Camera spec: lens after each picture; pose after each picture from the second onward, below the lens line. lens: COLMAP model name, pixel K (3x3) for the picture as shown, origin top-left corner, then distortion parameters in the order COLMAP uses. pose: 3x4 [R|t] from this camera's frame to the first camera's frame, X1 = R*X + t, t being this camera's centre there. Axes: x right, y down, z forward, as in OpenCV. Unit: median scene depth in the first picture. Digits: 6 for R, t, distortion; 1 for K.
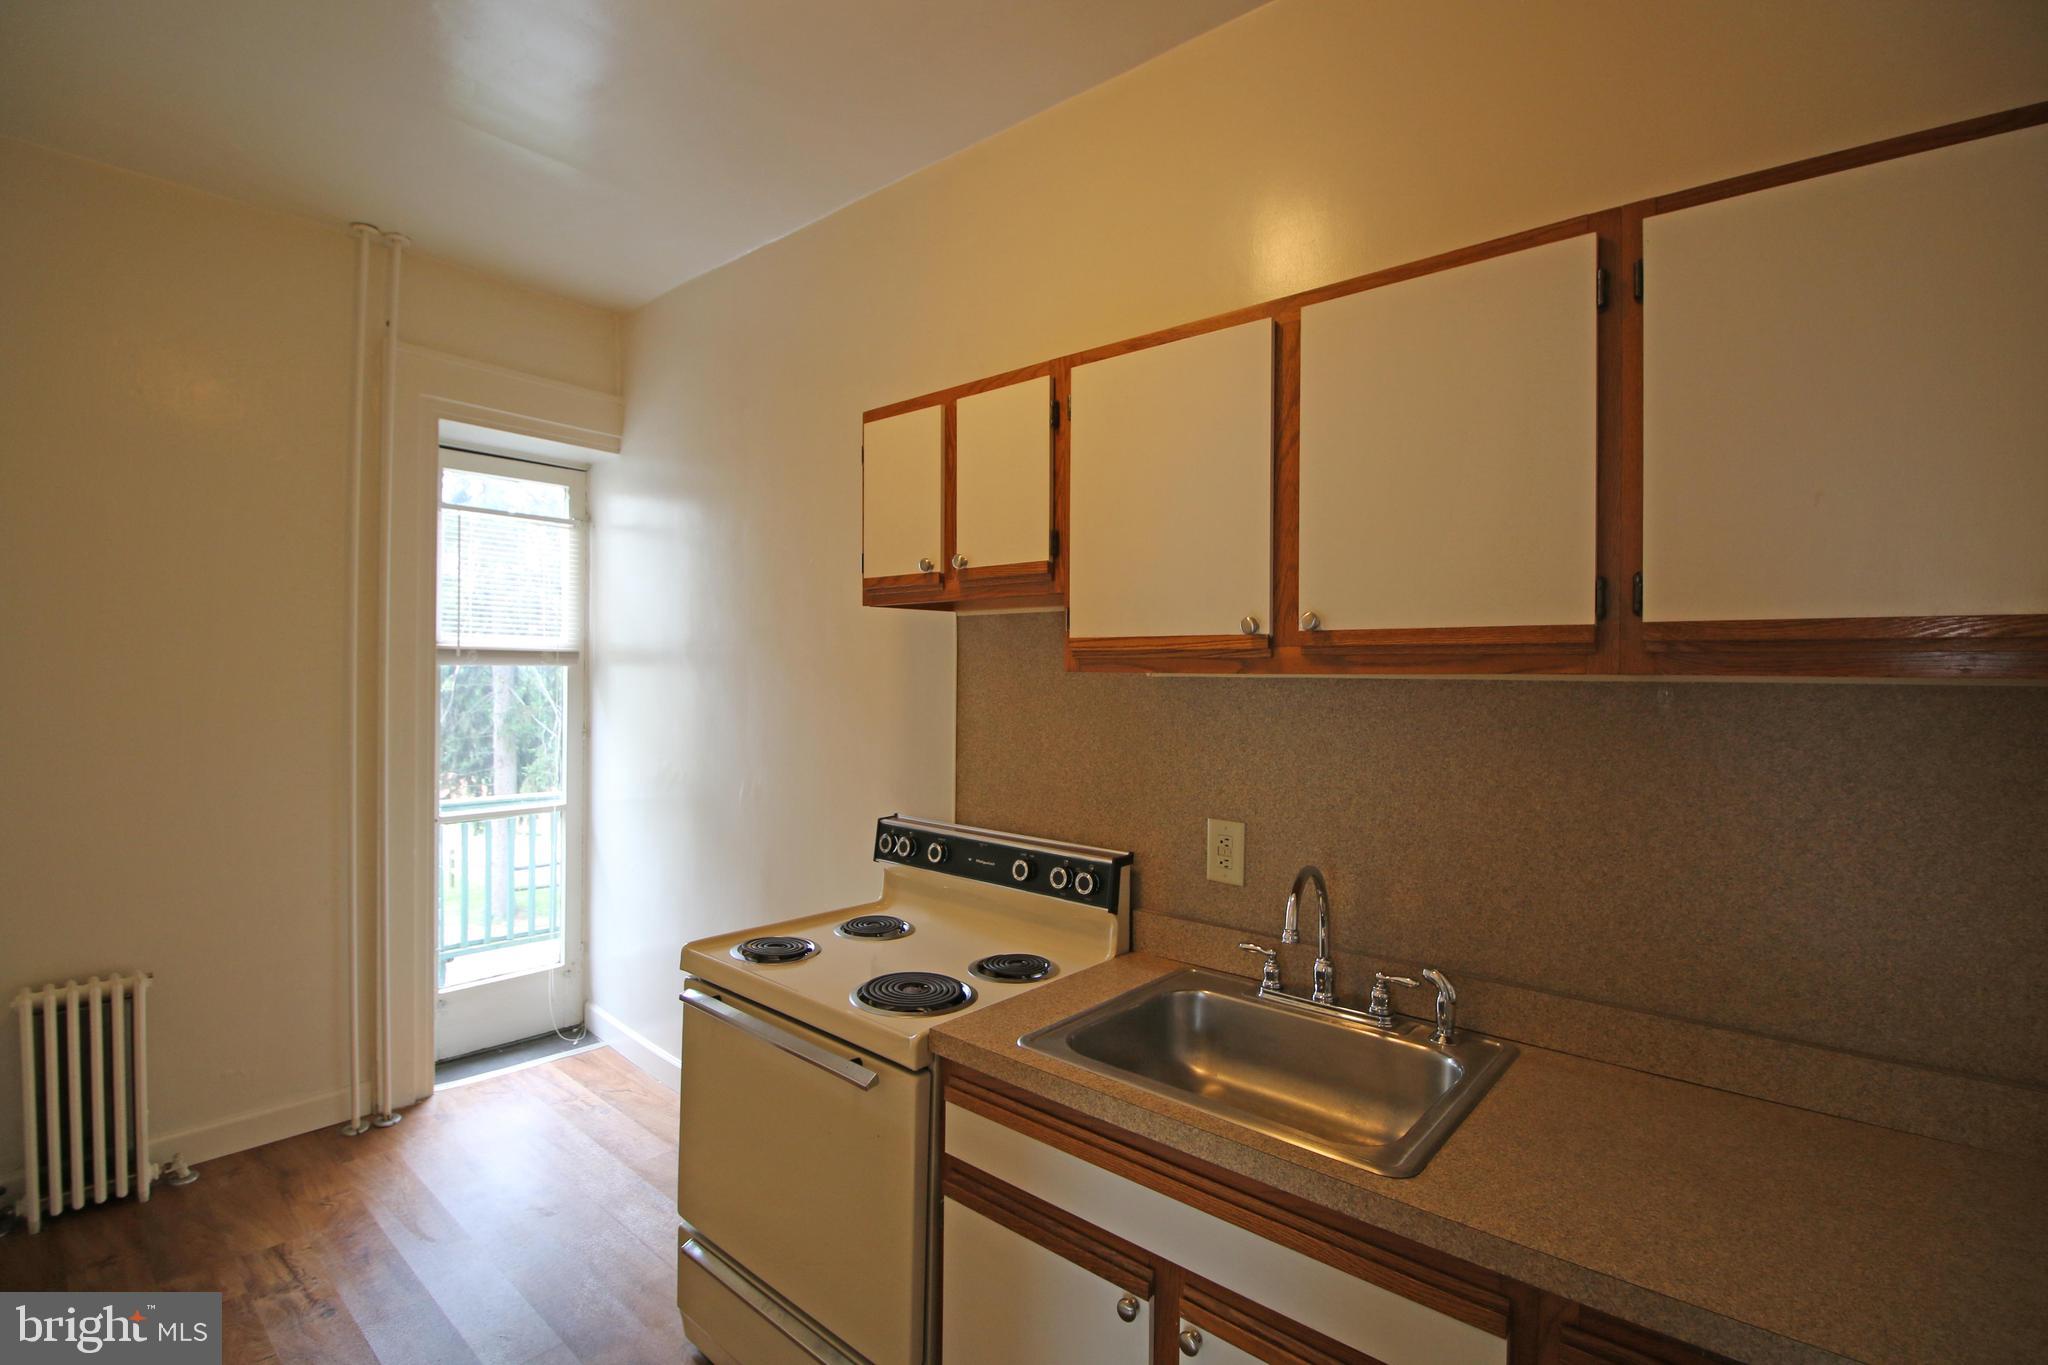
lens RADIAL K [[967.1, 0, 969.0], [0, 967.1, 679.7], [0, 0, 1]] dist [0.000184, -0.000211]
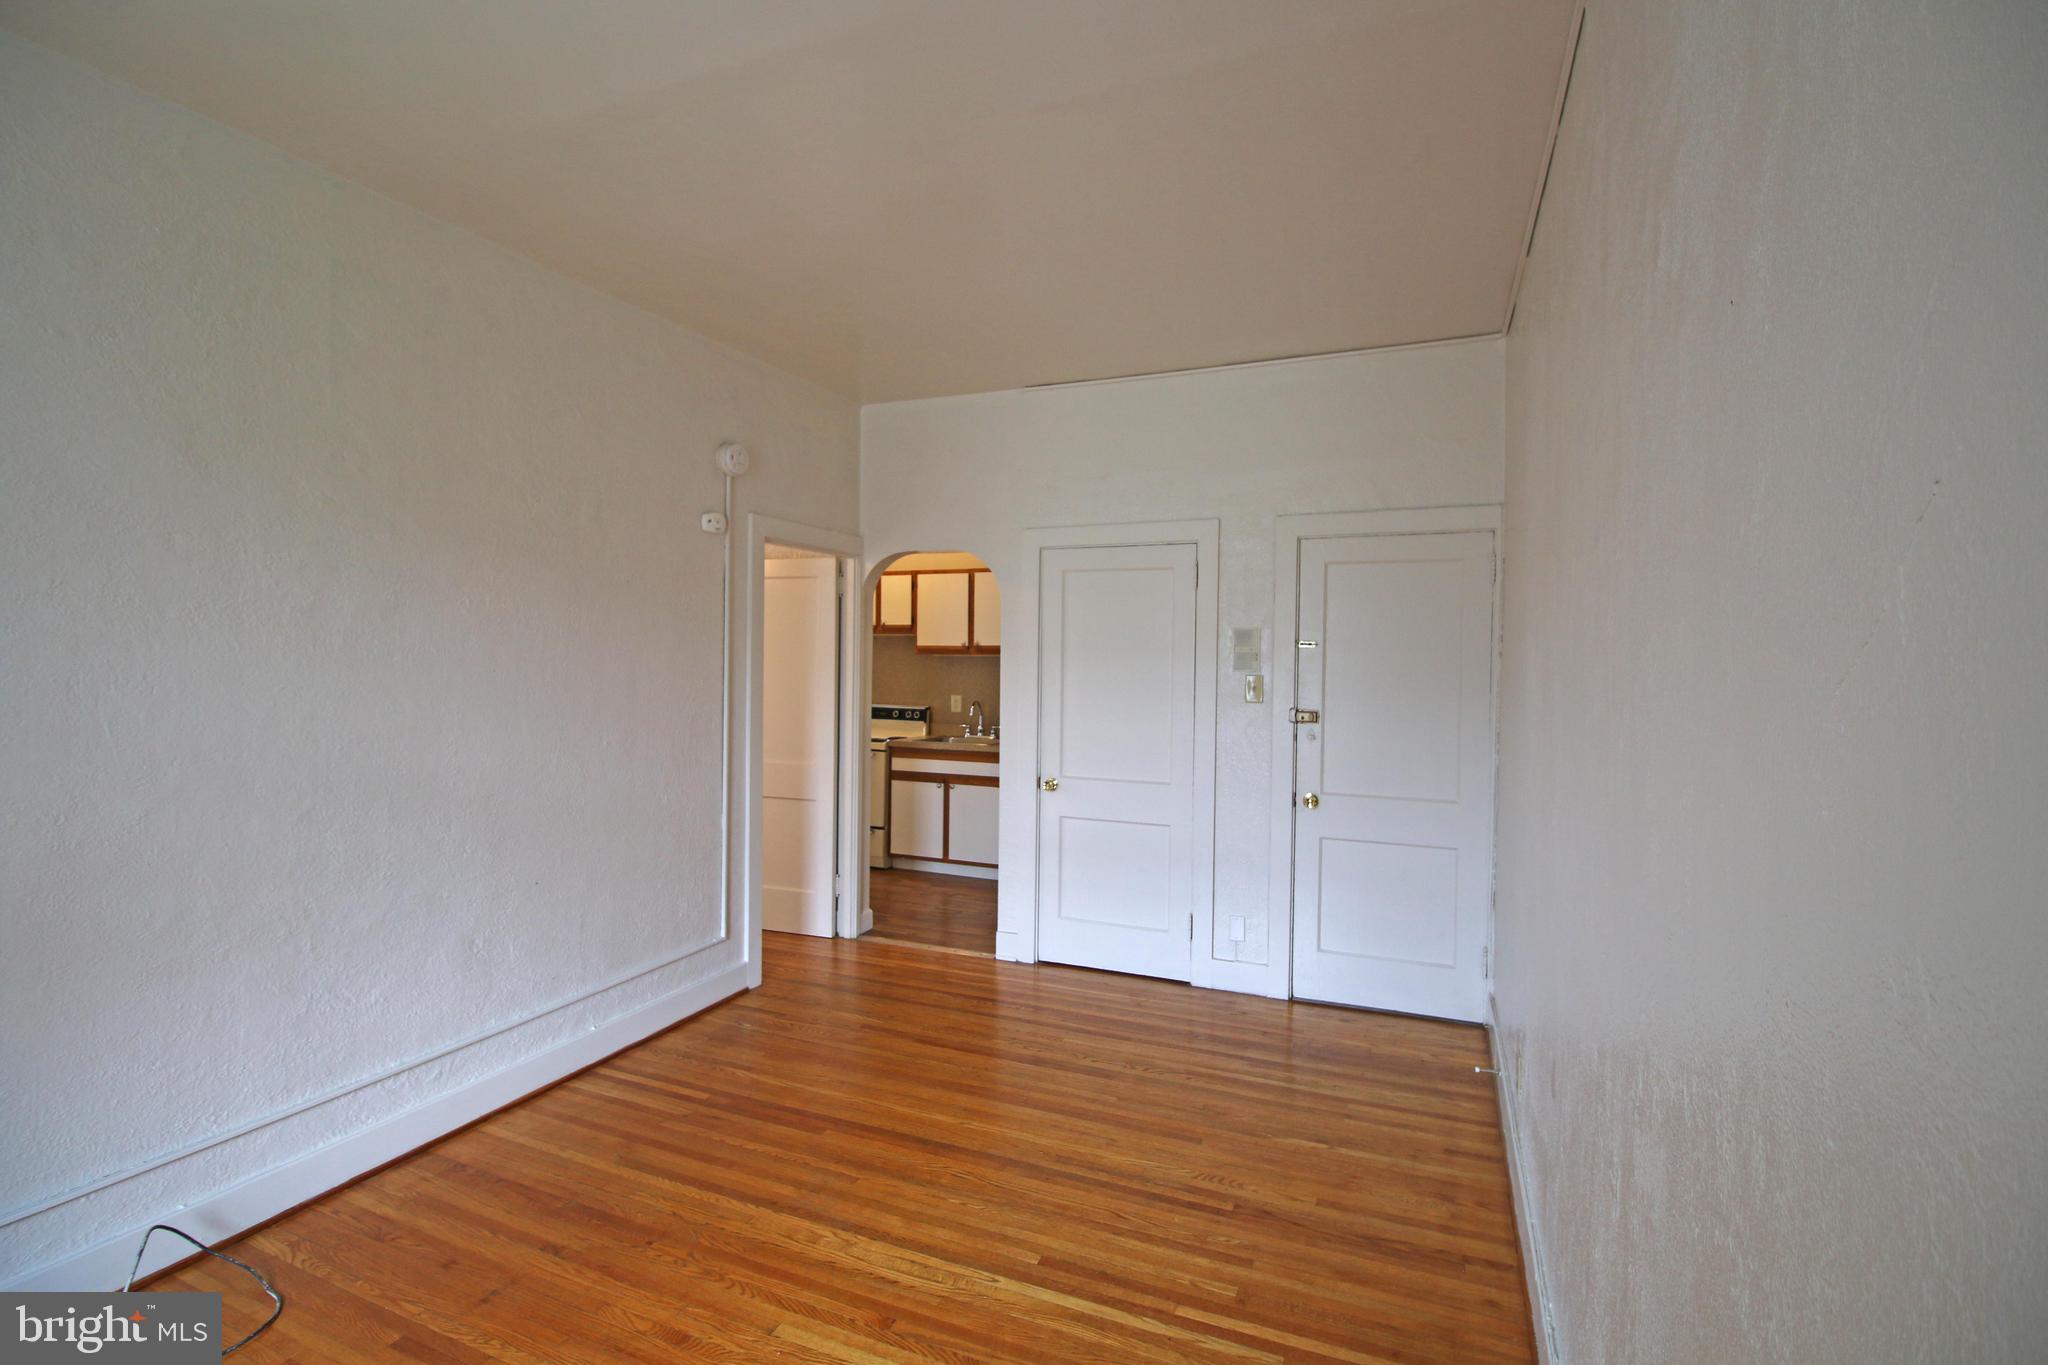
lens RADIAL K [[944.8, 0, 1021.9], [0, 944.8, 666.0], [0, 0, 1]] dist [0.000141, -0.000045]
pose [[0.938422, 0.004618, 0.345460, -0.741964], [-0.004363, 0.999989, -0.001515, 0.038274], [-0.345463, -0.000085, 0.938432, -2.458203]]
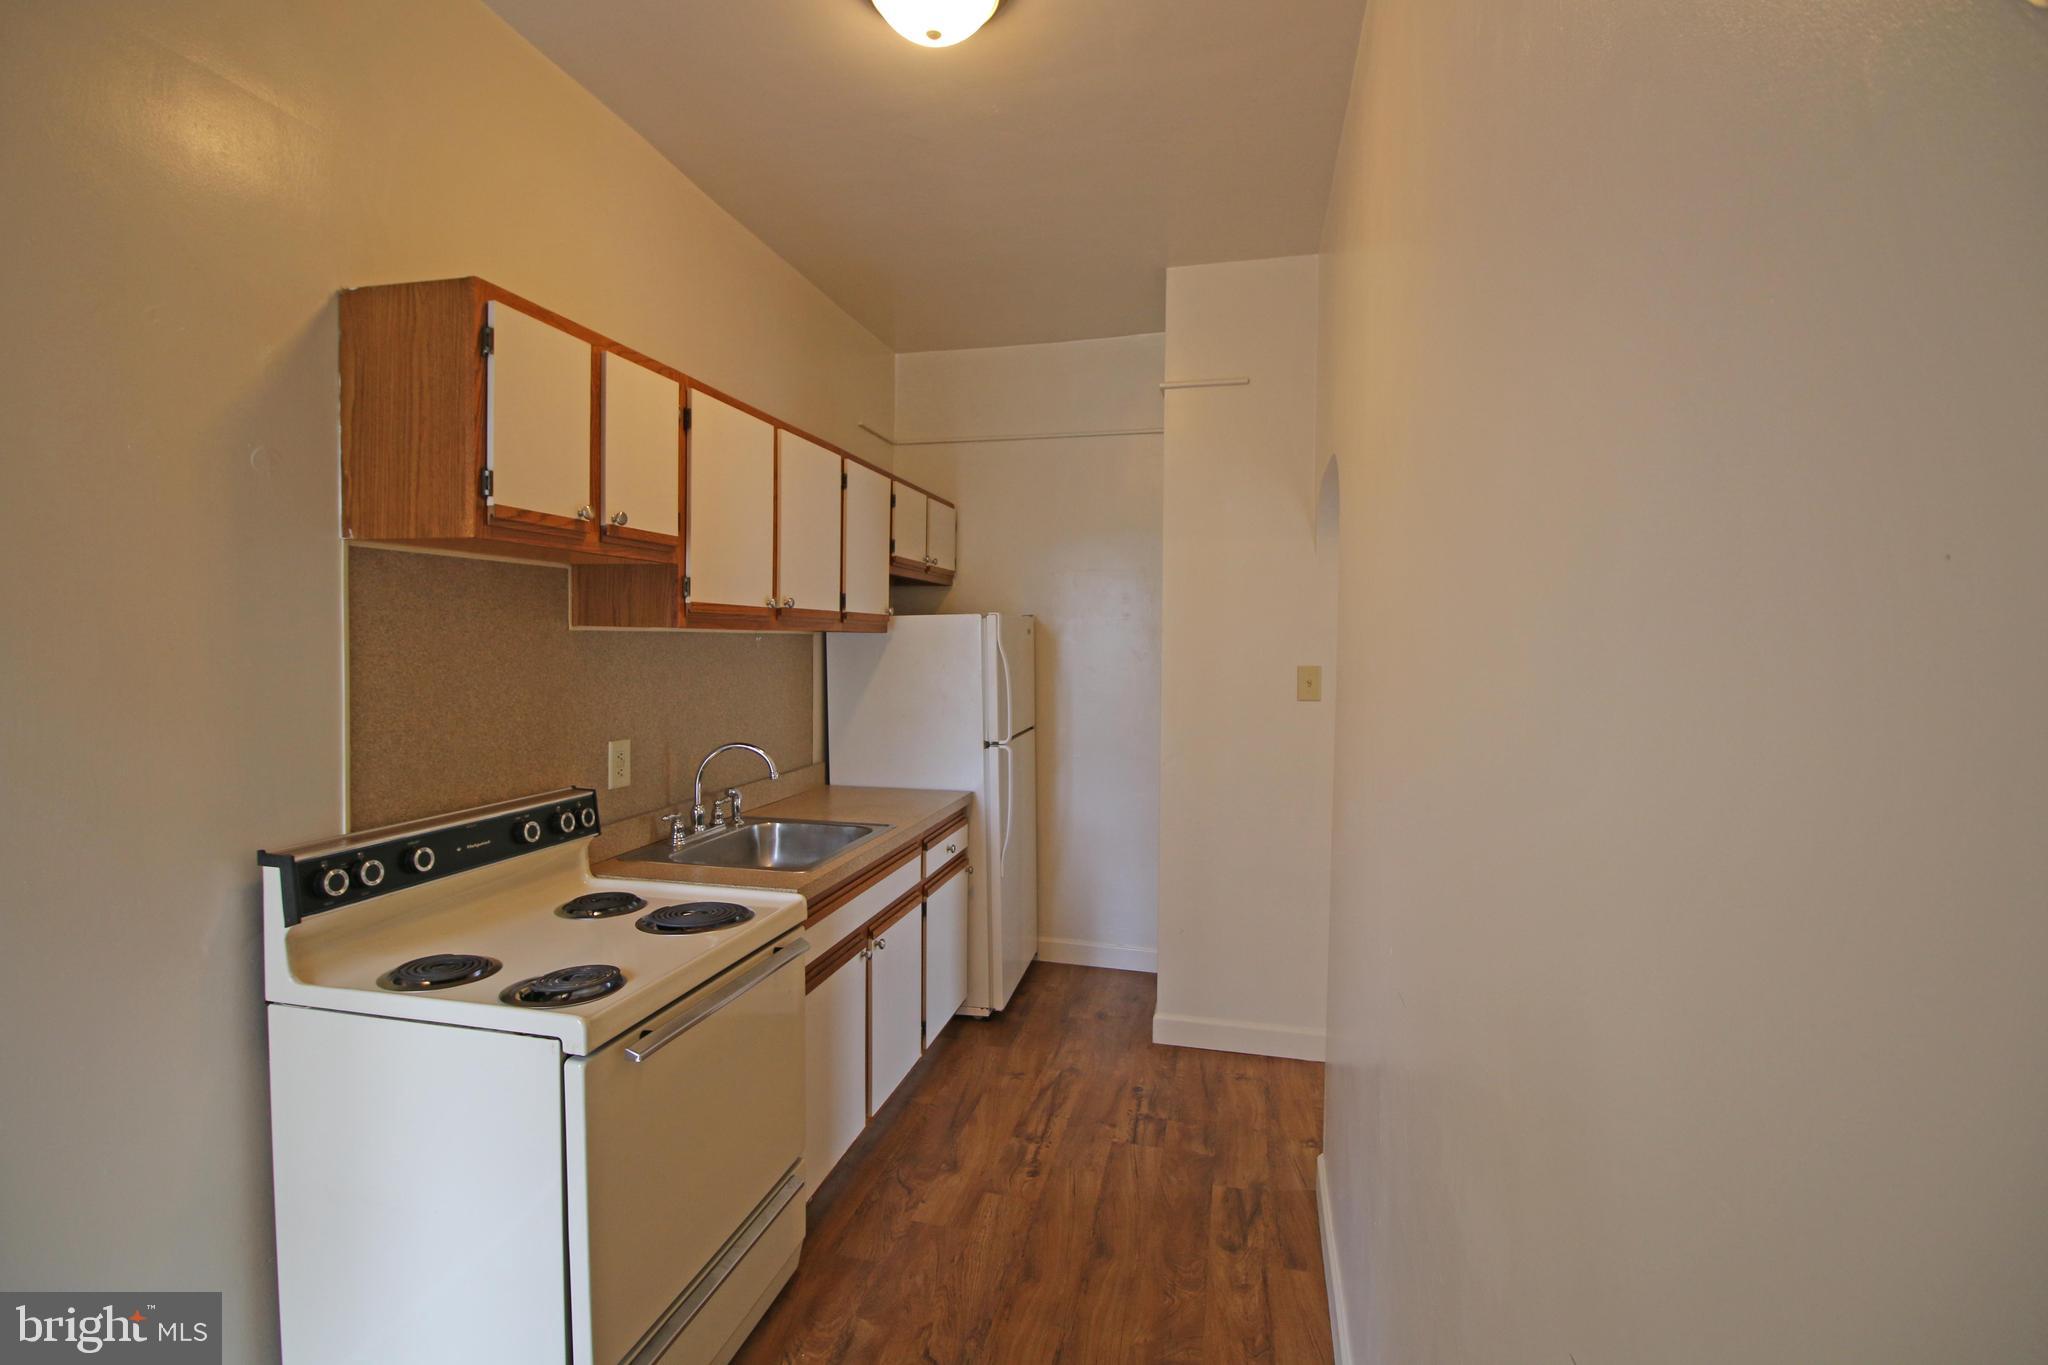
lens RADIAL K [[944.8, 0, 1021.9], [0, 944.8, 666.0], [0, 0, 1]] dist [0.000141, -0.000045]
pose [[-0.501286, -0.040173, 0.864349, -1.126653], [-0.010548, 0.999131, 0.040320, -0.012919], [-0.865218, 0.011095, -0.501274, 1.180861]]
